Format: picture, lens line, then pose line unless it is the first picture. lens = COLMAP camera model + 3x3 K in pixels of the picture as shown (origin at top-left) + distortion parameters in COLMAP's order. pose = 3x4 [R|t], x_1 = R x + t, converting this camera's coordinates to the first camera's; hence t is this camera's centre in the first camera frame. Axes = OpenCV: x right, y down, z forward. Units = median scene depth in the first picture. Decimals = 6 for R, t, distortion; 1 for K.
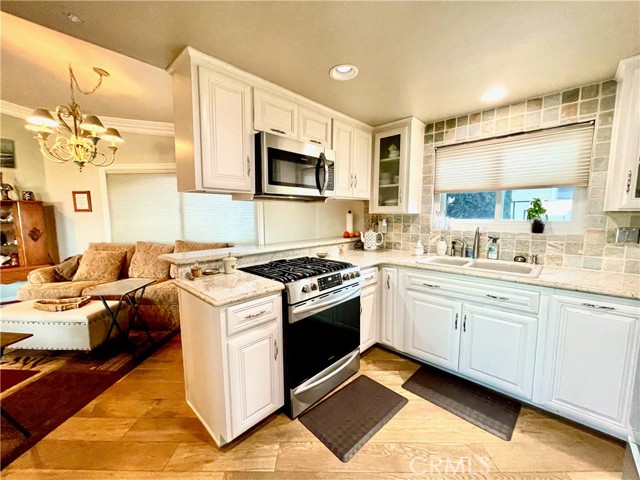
lens RADIAL K [[258.0, 0, 320.0], [0, 258.0, 242.4], [0, 0, 1]] dist [-0.000826, -0.000141]
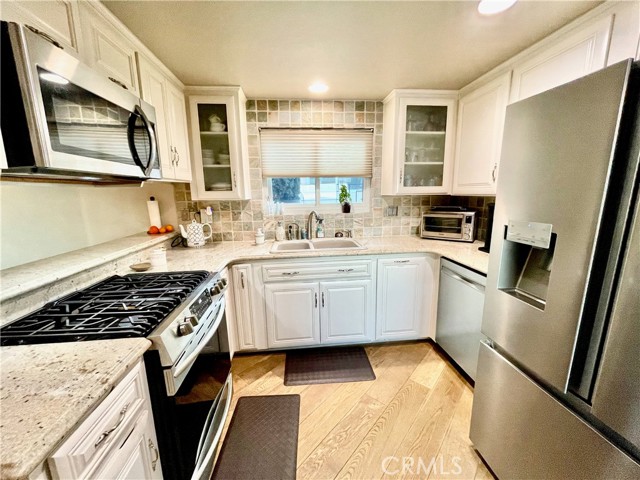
lens RADIAL K [[258.0, 0, 320.0], [0, 258.0, 242.4], [0, 0, 1]] dist [-0.000826, -0.000141]
pose [[0.649999, -0.152513, 0.744474, -0.183811], [0.098848, 0.988300, 0.116160, -0.045962], [-0.753479, -0.001914, 0.657469, 0.229672]]
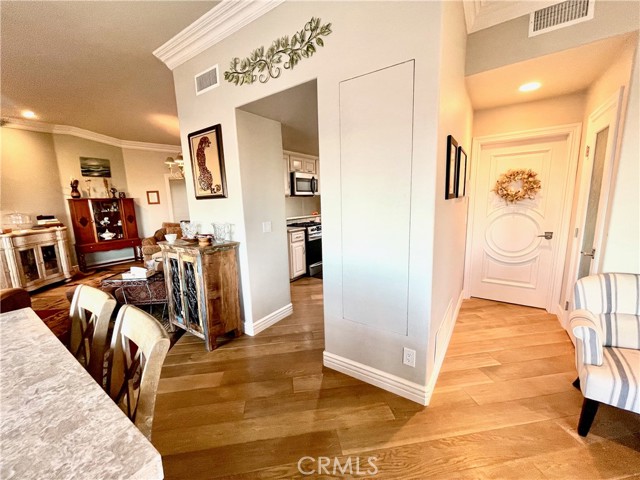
lens RADIAL K [[258.0, 0, 320.0], [0, 258.0, 242.4], [0, 0, 1]] dist [-0.000826, -0.000141]
pose [[0.987031, -0.050135, 0.152499, -0.277455], [0.041794, 0.997475, 0.057424, 0.109856], [-0.154993, -0.050306, 0.986634, -1.196460]]
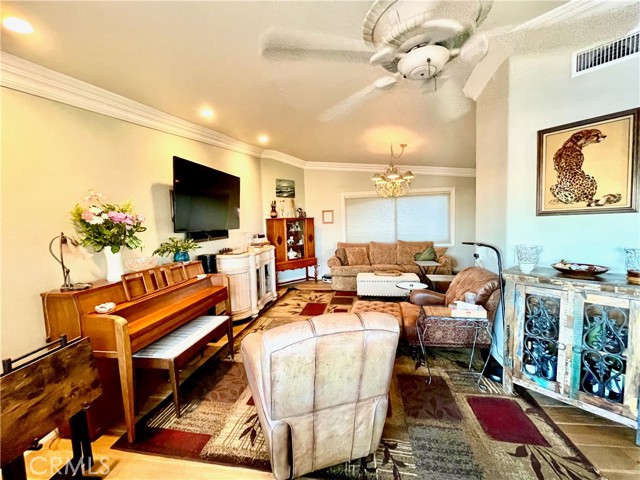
lens RADIAL K [[258.0, 0, 320.0], [0, 258.0, 242.4], [0, 0, 1]] dist [-0.000826, -0.000141]
pose [[0.993102, -0.020137, -0.115513, -1.301456], [0.017000, 0.999461, -0.028085, 0.061677], [0.116016, 0.025927, 0.992909, -0.898919]]
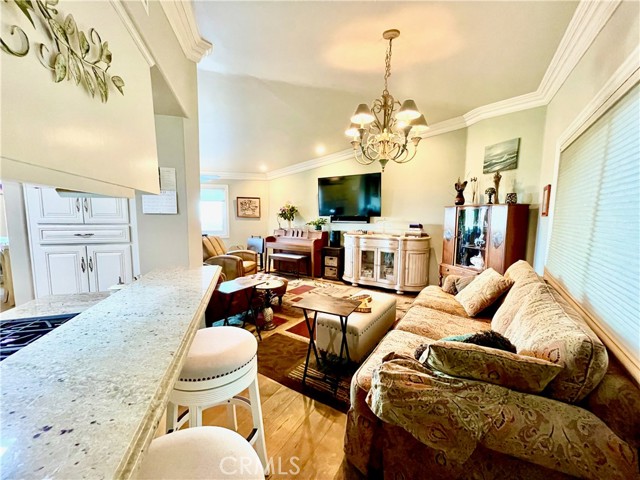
lens RADIAL K [[258.0, 0, 320.0], [0, 258.0, 242.4], [0, 0, 1]] dist [-0.000826, -0.000141]
pose [[-0.502015, 0.086379, -0.860535, -0.027009], [-0.101568, 0.982226, 0.157847, -0.160318], [0.858874, 0.166644, -0.484319, 1.365282]]
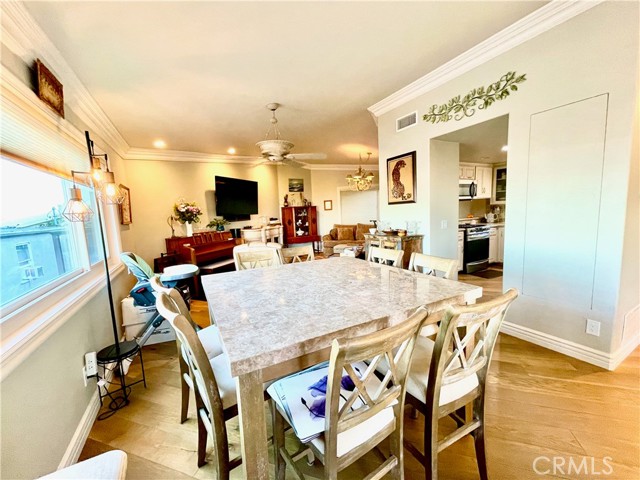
lens RADIAL K [[258.0, 0, 320.0], [0, 258.0, 242.4], [0, 0, 1]] dist [-0.000826, -0.000141]
pose [[0.950569, -0.001963, -0.310507, -0.551343], [0.008307, 0.999783, 0.019109, 0.166660], [0.310402, -0.020744, 0.950379, -1.662133]]
